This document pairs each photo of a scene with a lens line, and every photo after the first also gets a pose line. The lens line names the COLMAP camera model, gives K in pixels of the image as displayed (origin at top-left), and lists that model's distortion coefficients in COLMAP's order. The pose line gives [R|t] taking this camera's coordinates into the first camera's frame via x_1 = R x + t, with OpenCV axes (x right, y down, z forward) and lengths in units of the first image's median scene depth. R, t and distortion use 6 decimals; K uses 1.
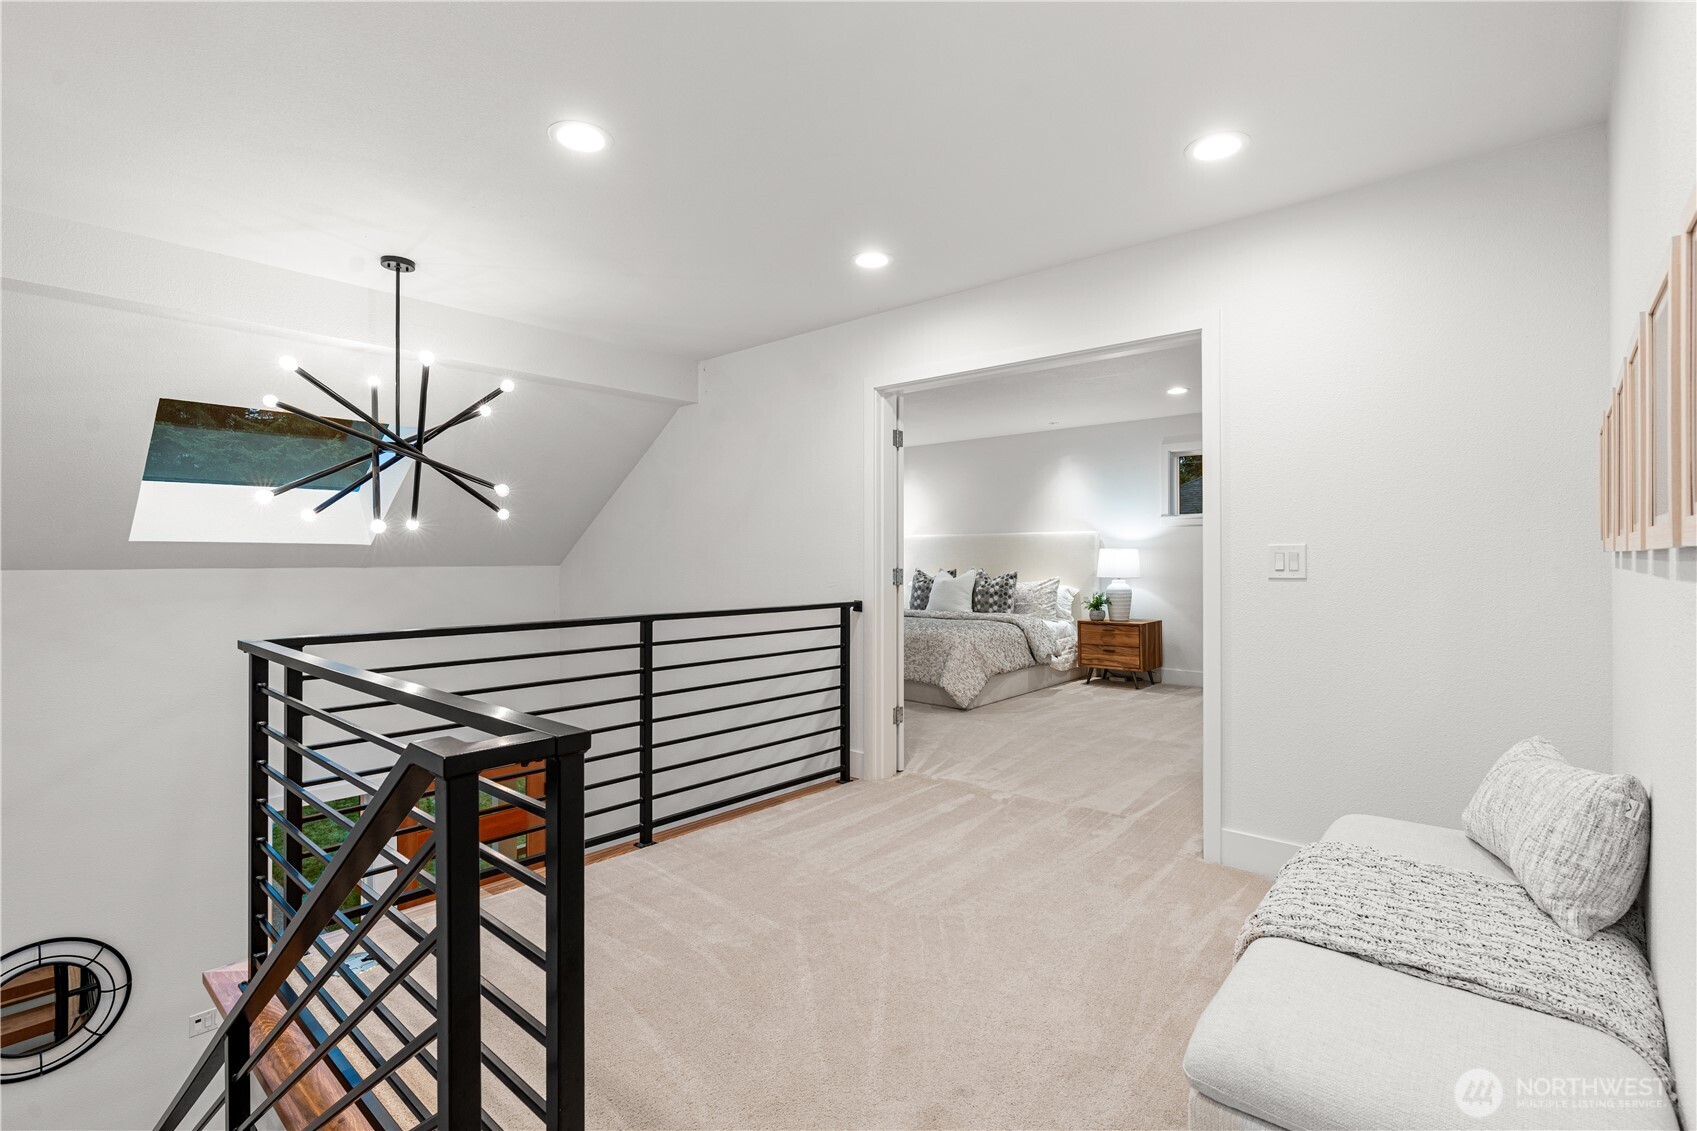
lens RADIAL K [[773.2, 0, 851.9], [0, 773.2, 565.8], [0, 0, 1]] dist [-0.000497, 0.000233]
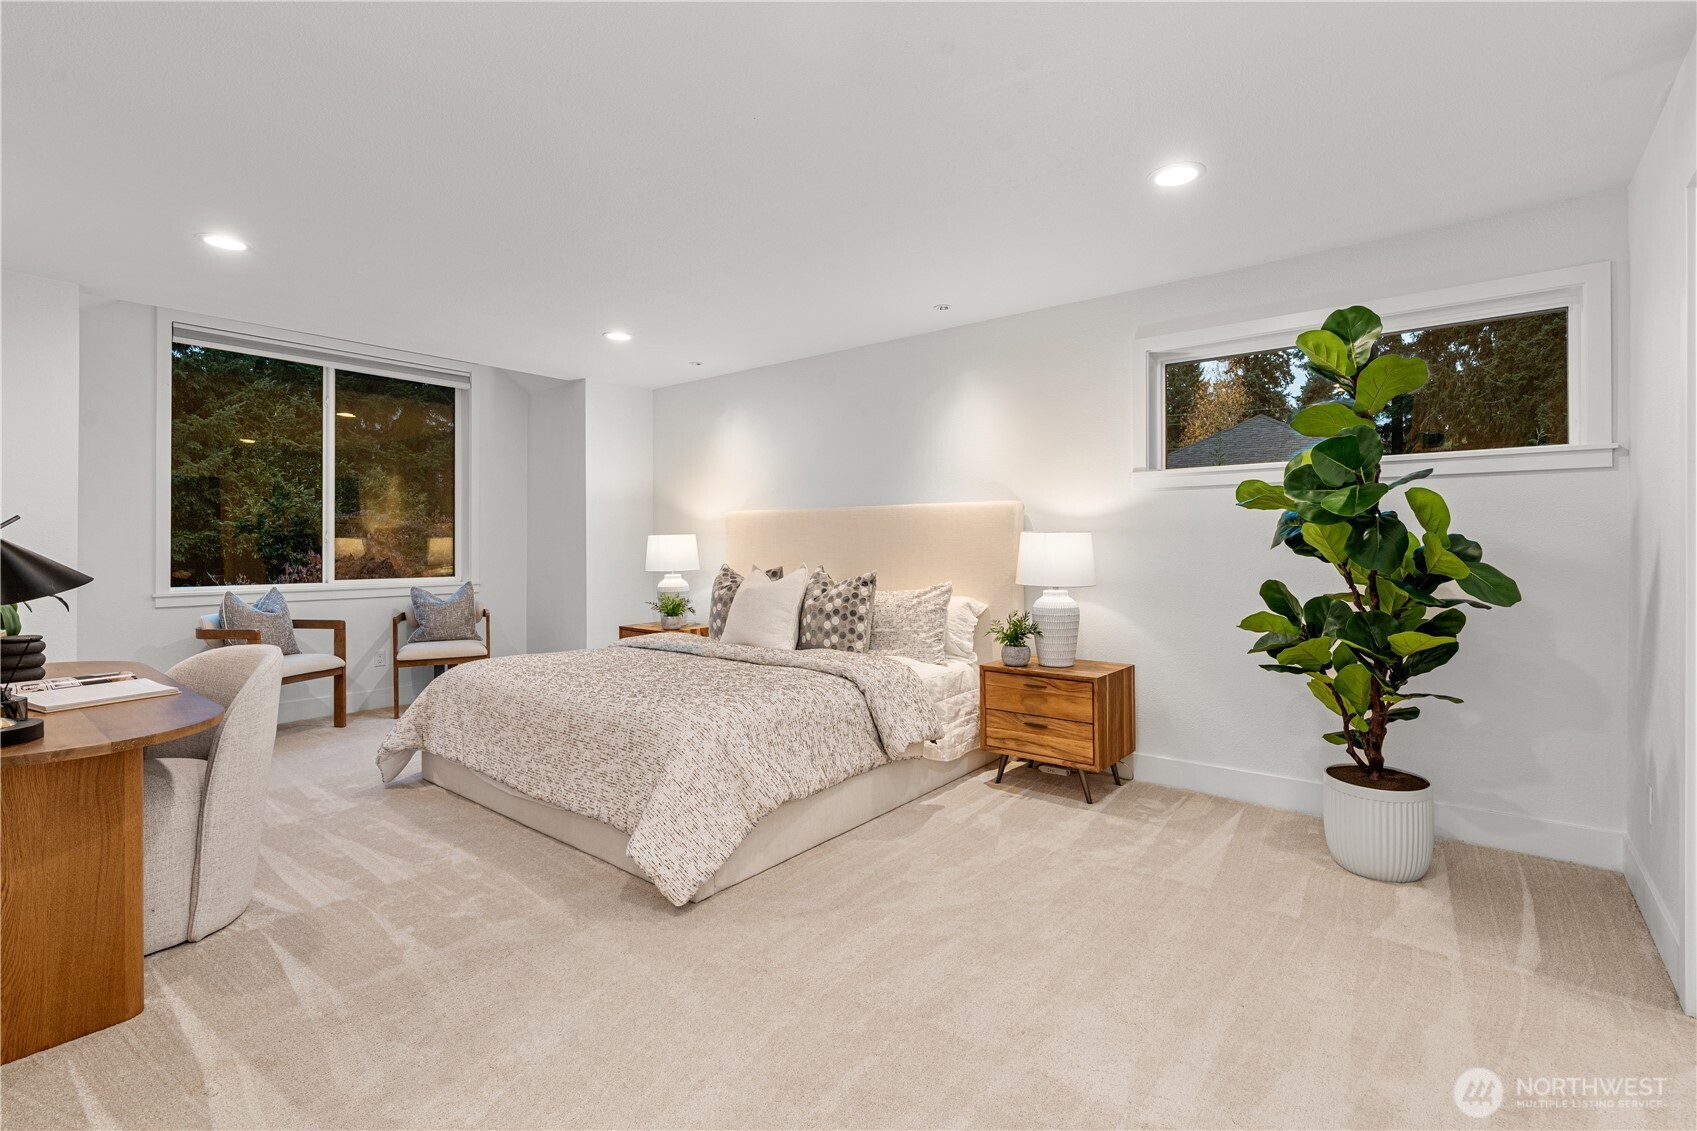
lens RADIAL K [[773.2, 0, 844.8], [0, 773.2, 556.5], [0, 0, 1]] dist [-0.000497, 0.000233]
pose [[0.999024, 0.001867, 0.044134, 0.173401], [-0.001952, 0.999996, 0.001884, -0.005228], [-0.044130, -0.001968, 0.999024, 0.465610]]
